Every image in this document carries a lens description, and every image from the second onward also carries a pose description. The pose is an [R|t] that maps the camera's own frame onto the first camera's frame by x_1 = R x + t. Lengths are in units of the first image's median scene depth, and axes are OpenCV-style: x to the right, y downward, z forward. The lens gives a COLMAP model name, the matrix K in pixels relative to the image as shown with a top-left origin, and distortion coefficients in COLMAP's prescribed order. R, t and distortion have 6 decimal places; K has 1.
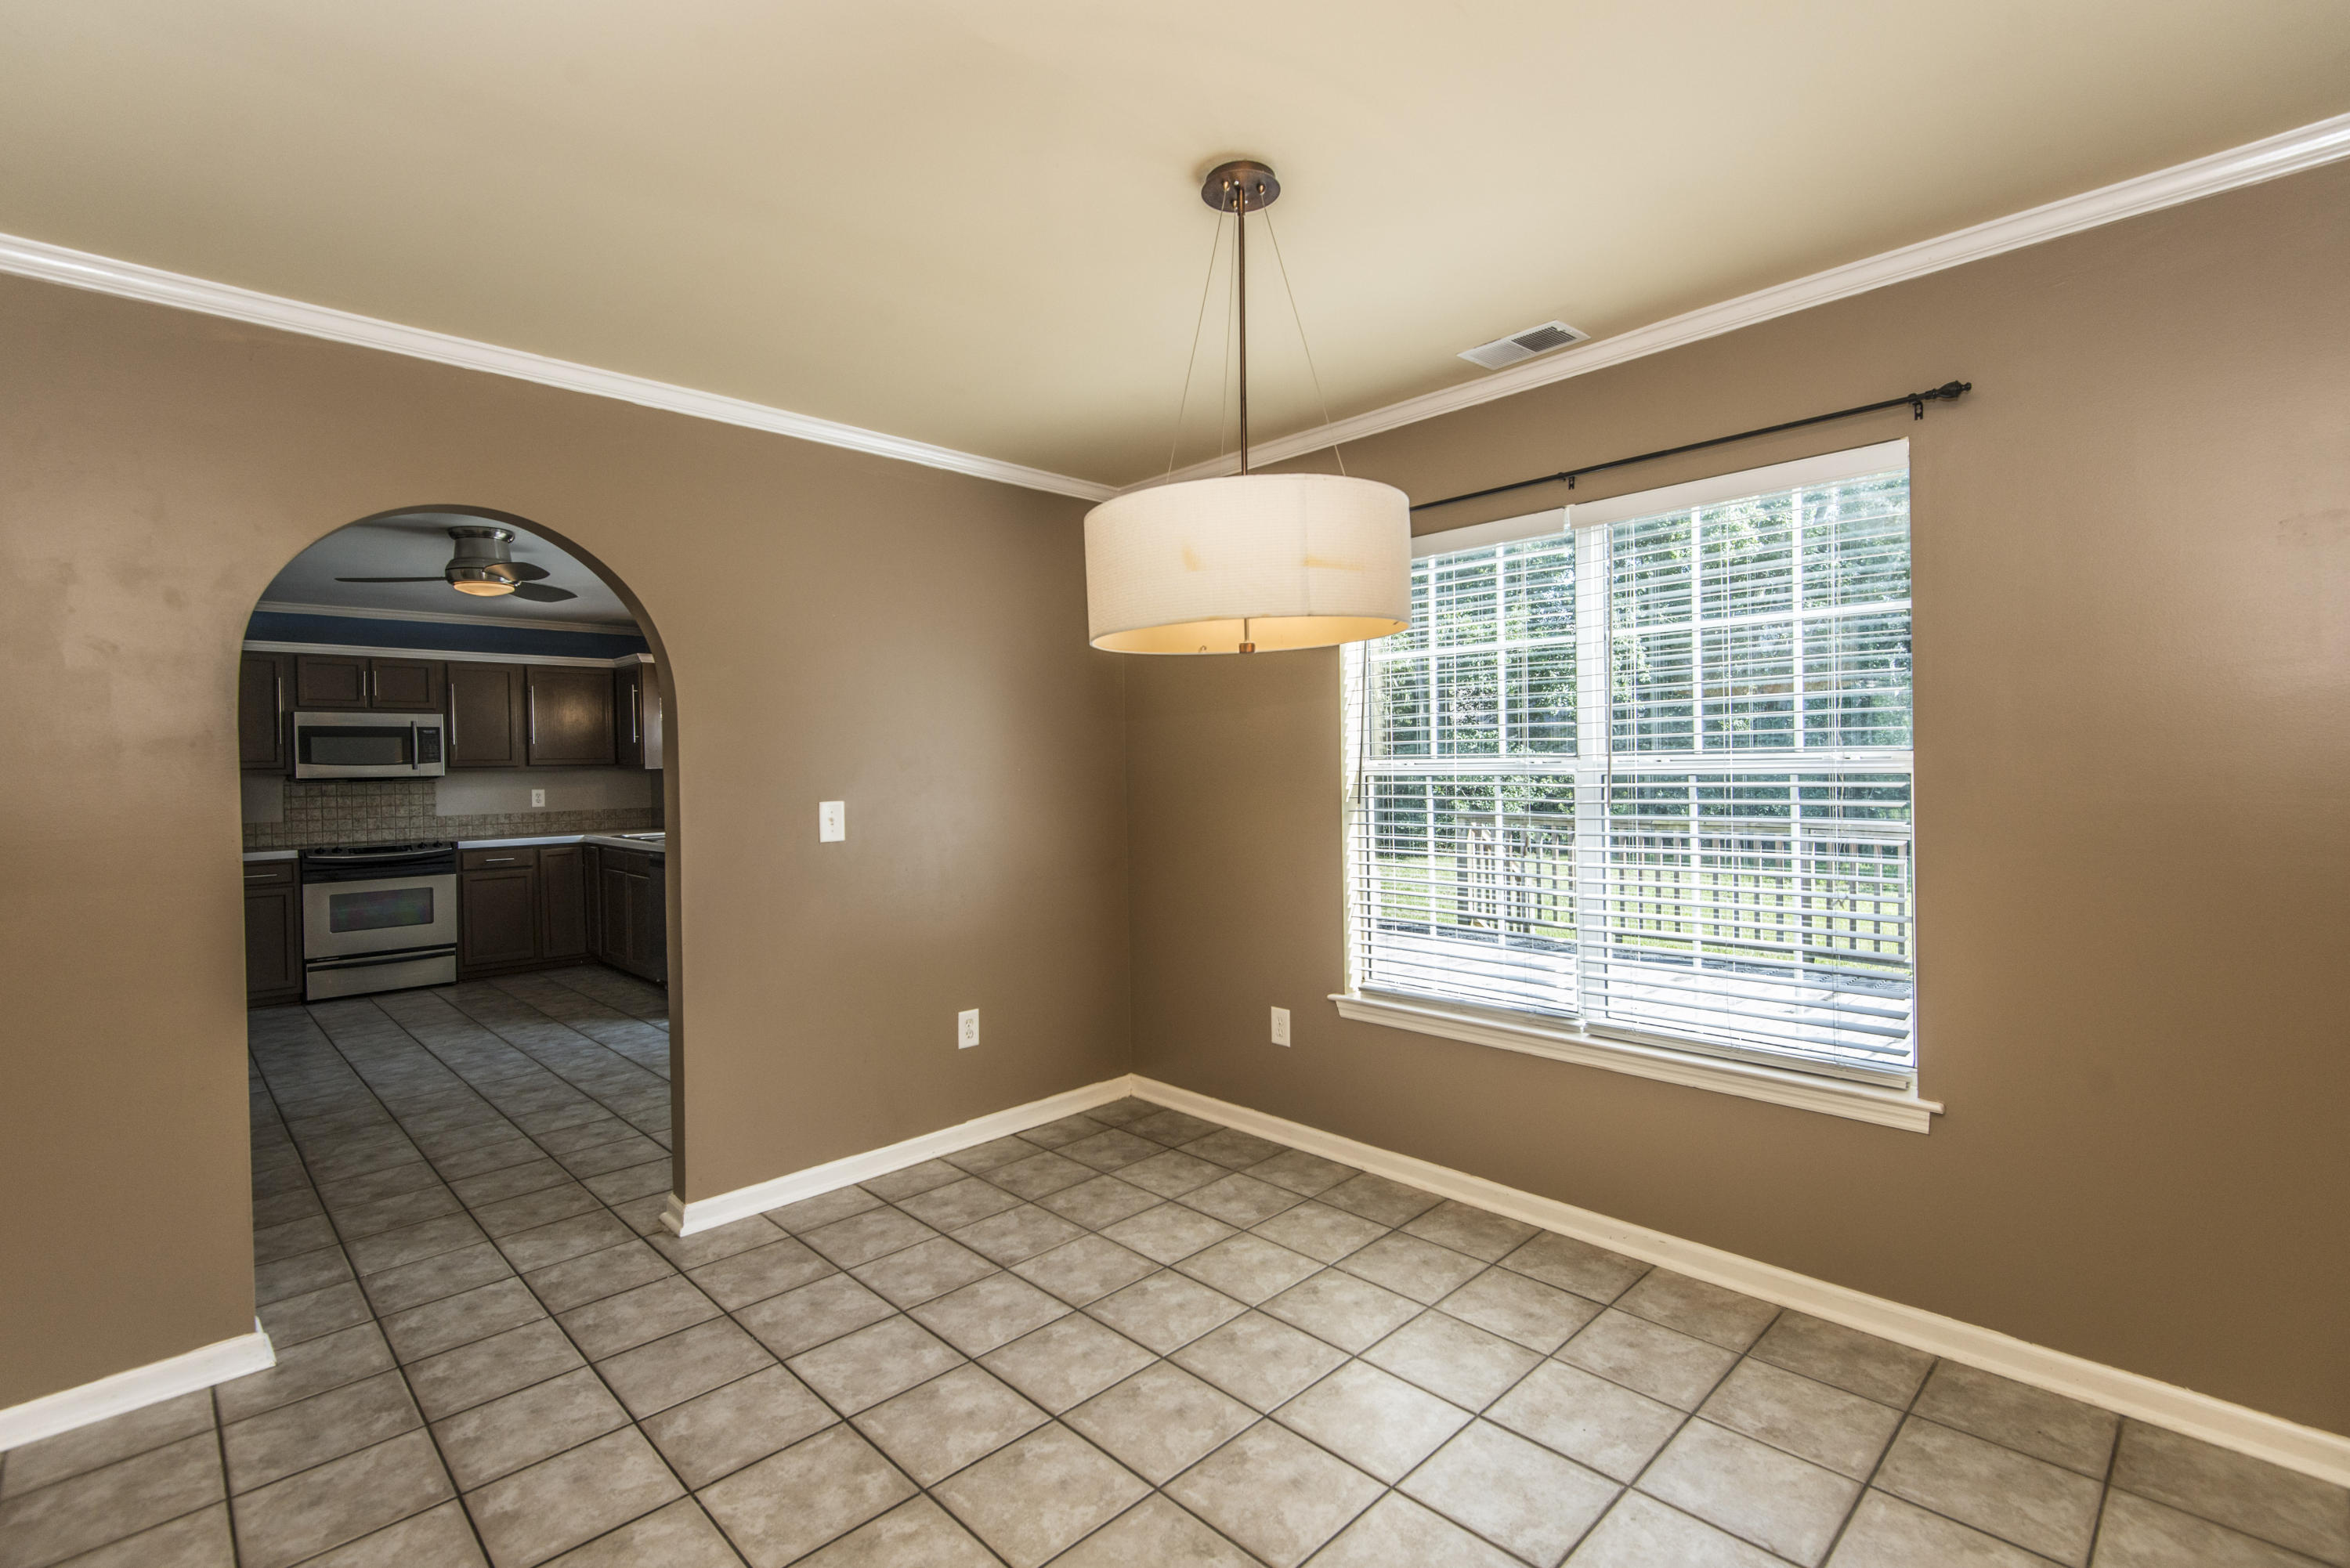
lens RADIAL K [[1072.7, 0, 1200.0], [0, 1072.7, 745.7], [0, 0, 1]] dist [0.018800, -0.009467]
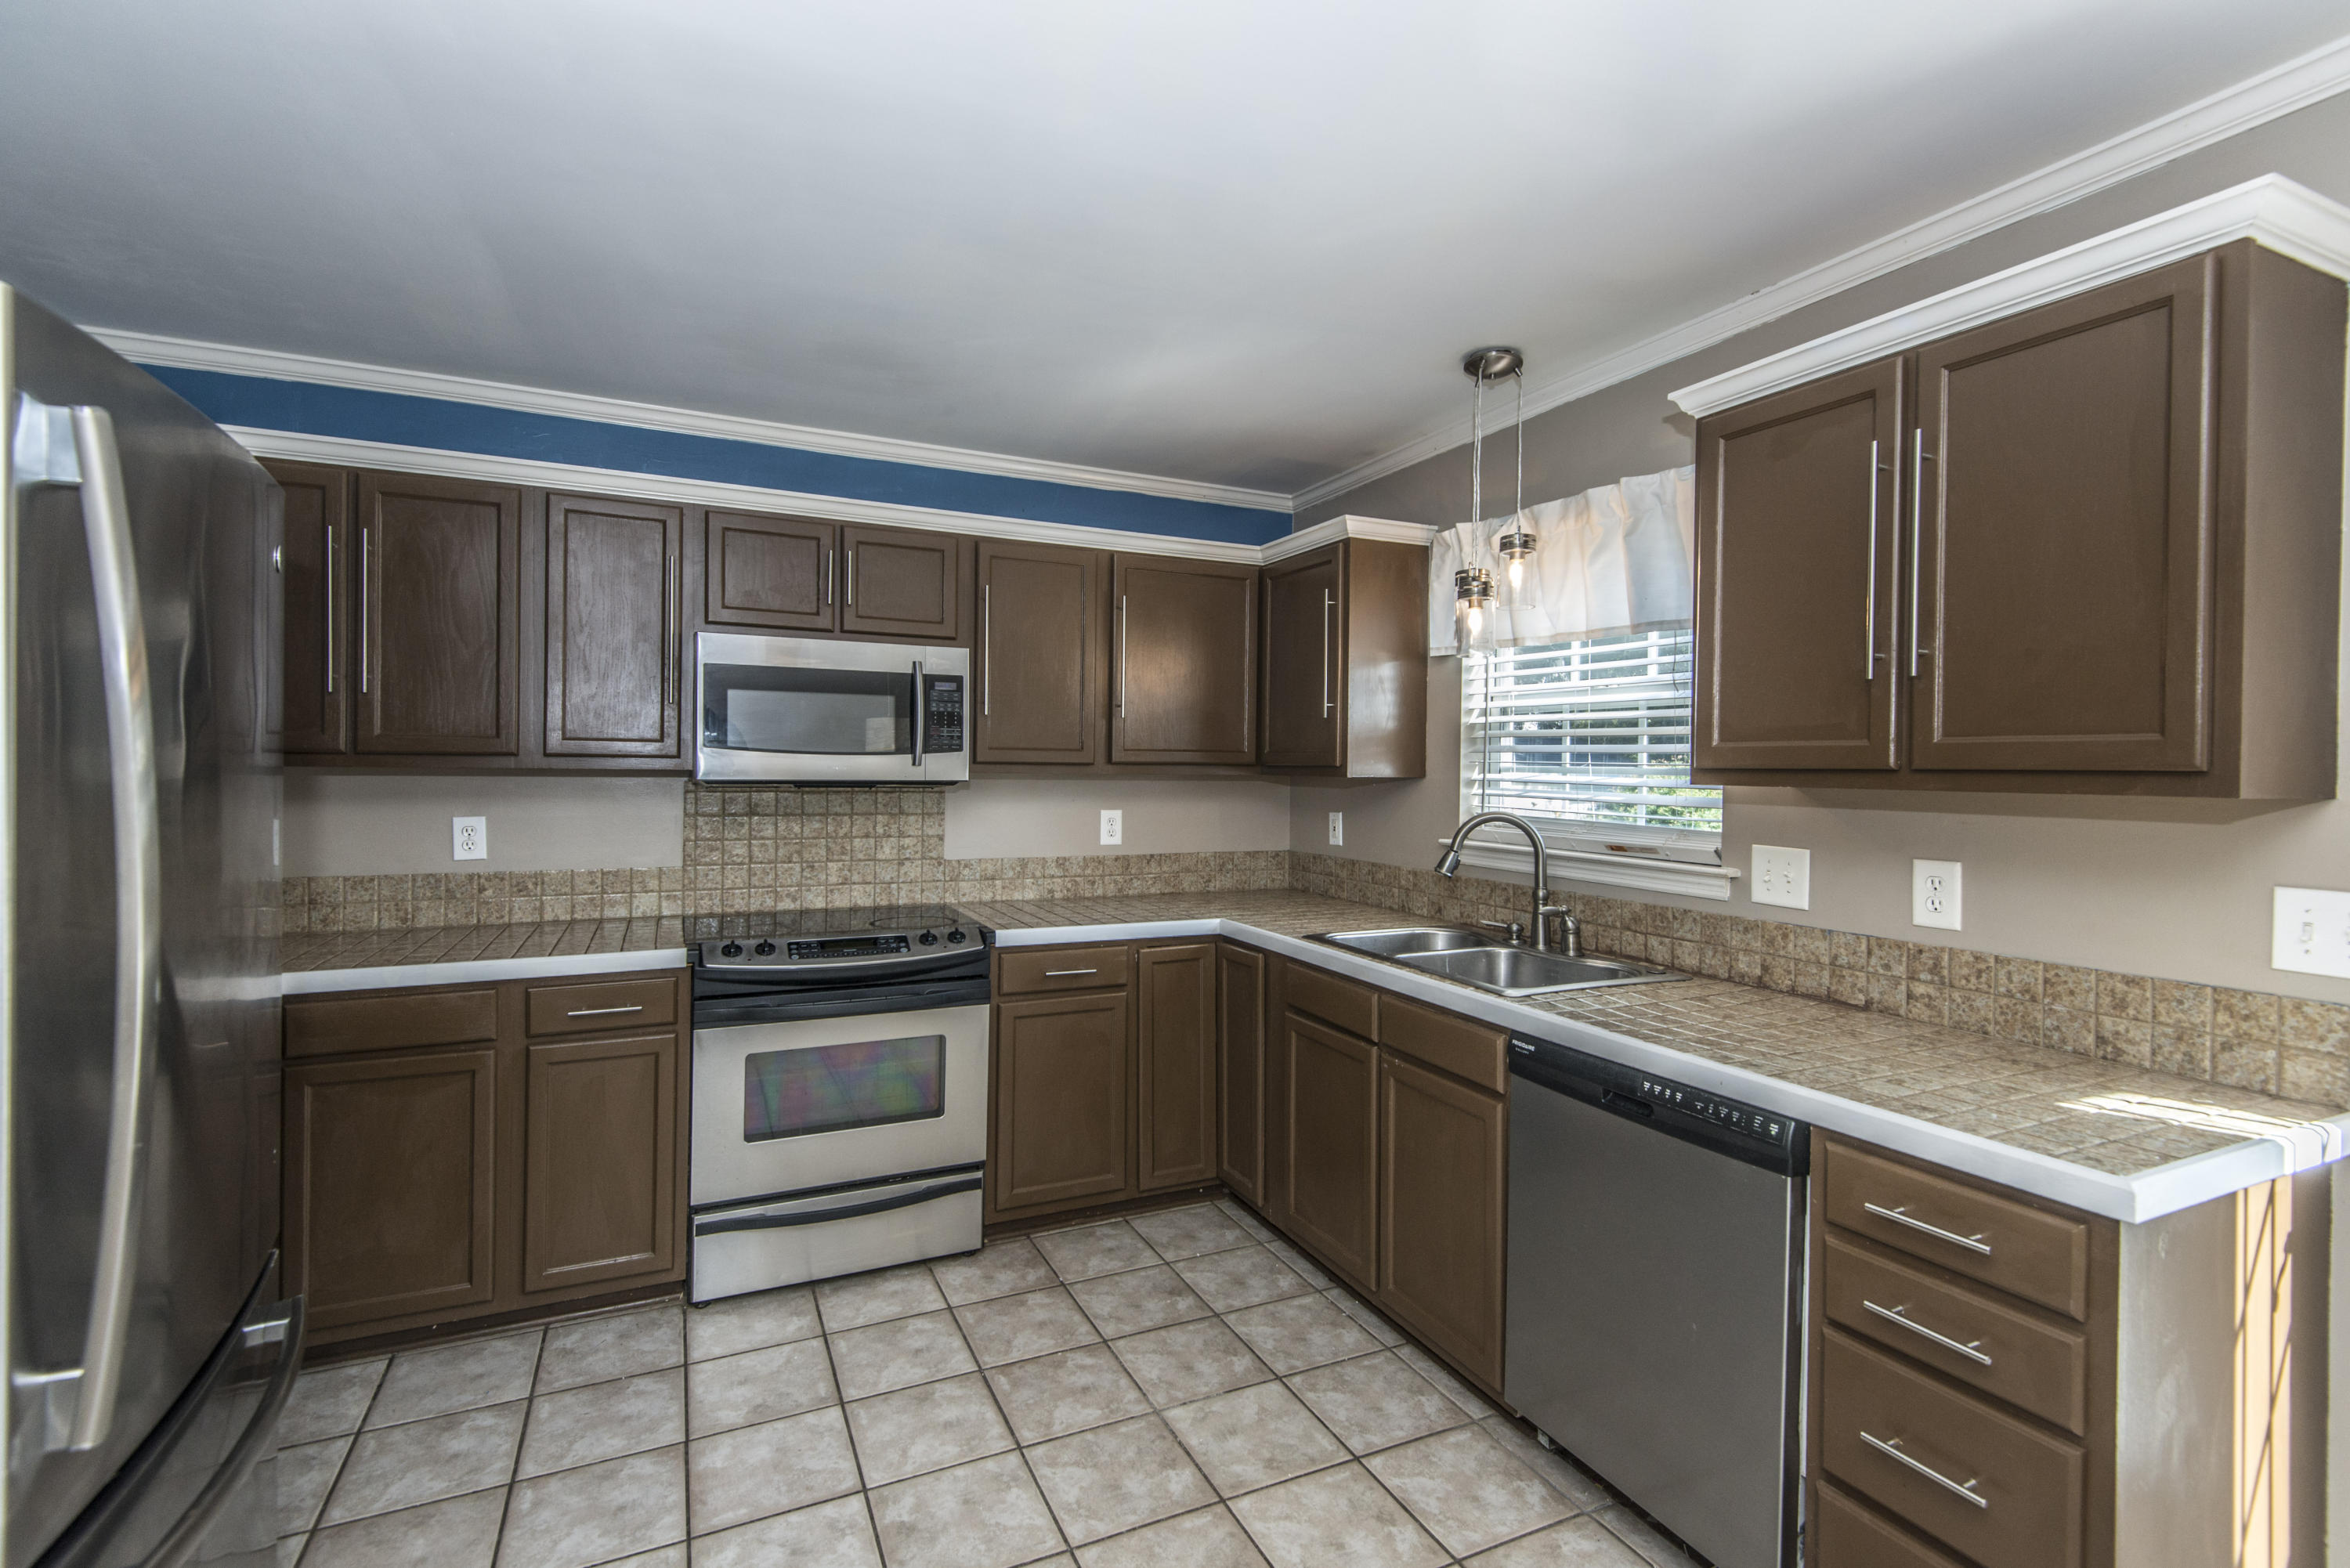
lens RADIAL K [[1072.7, 0, 1167.3], [0, 1072.7, 777.2], [0, 0, 1]] dist [0.018800, -0.009467]
pose [[0.930478, 0.020524, -0.365772, -0.452291], [-0.015989, 0.999753, 0.015424, 0.018583], [0.365999, -0.008503, 0.930577, 0.605614]]
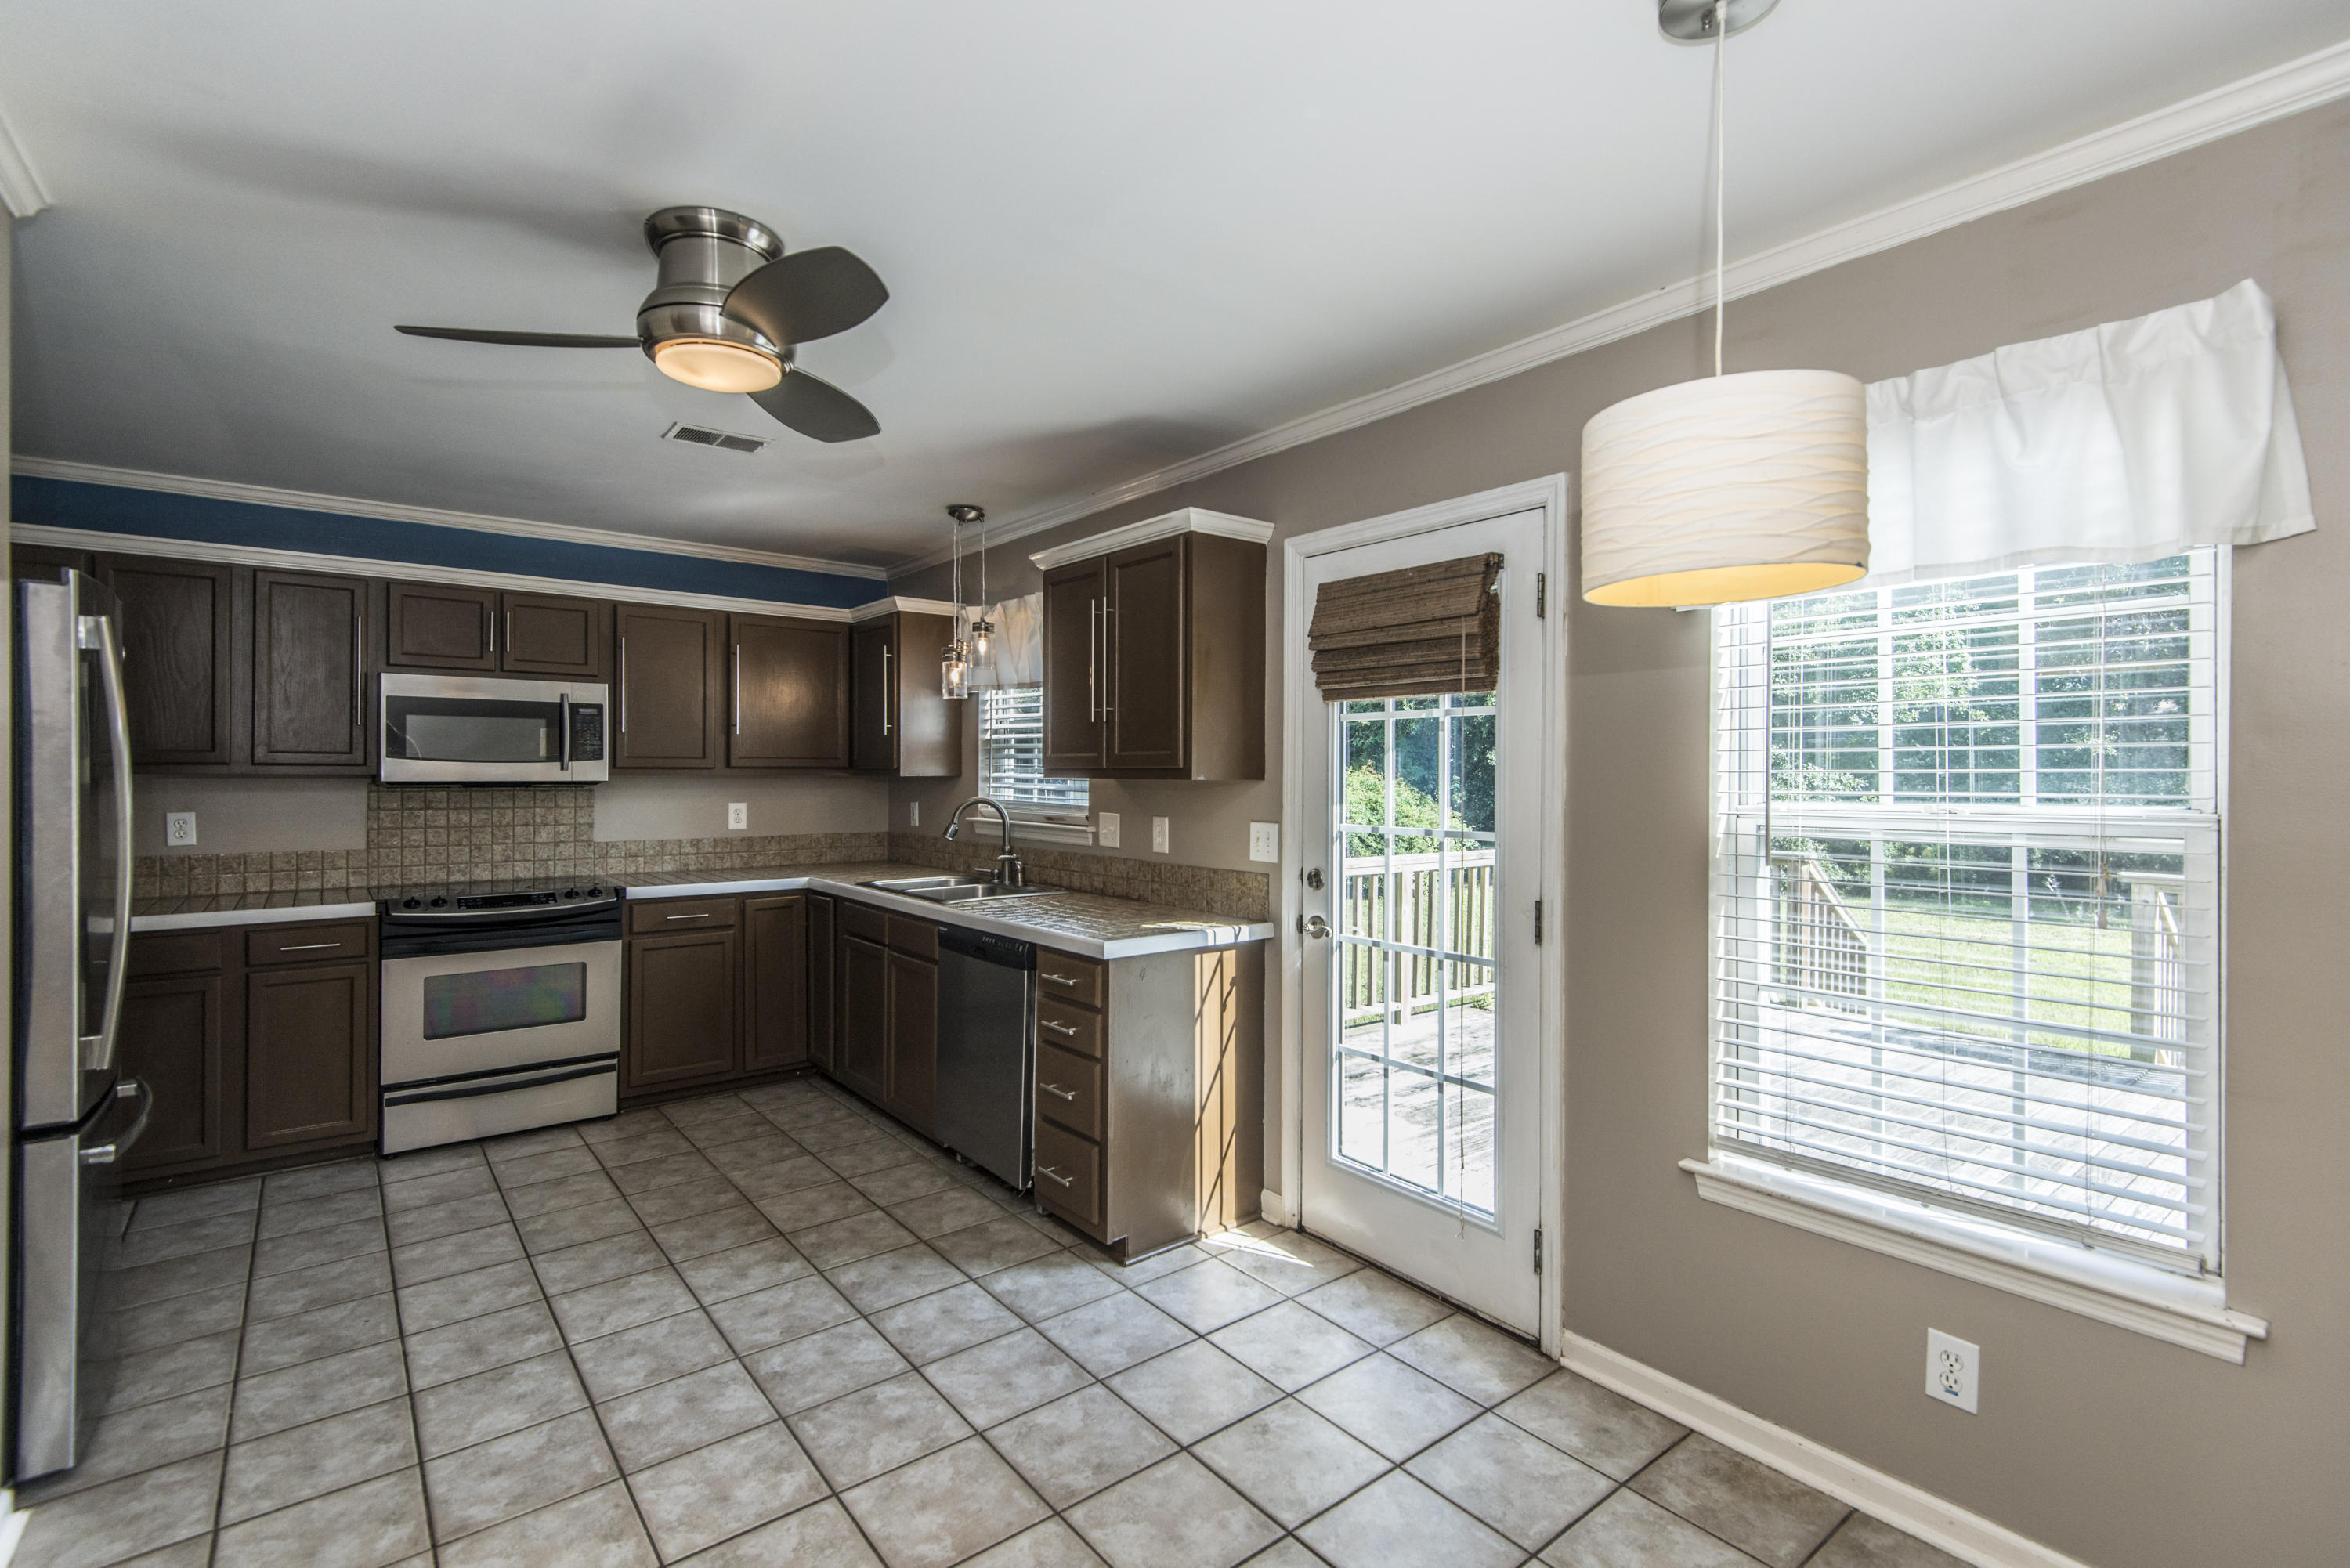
lens RADIAL K [[1072.7, 0, 1177.3], [0, 1072.7, 772.1], [0, 0, 1]] dist [0.018800, -0.009467]
pose [[0.991627, 0.009537, -0.128784, -0.288575], [-0.008870, 0.999944, 0.005749, 0.016660], [0.128832, -0.004558, 0.991656, 0.419926]]
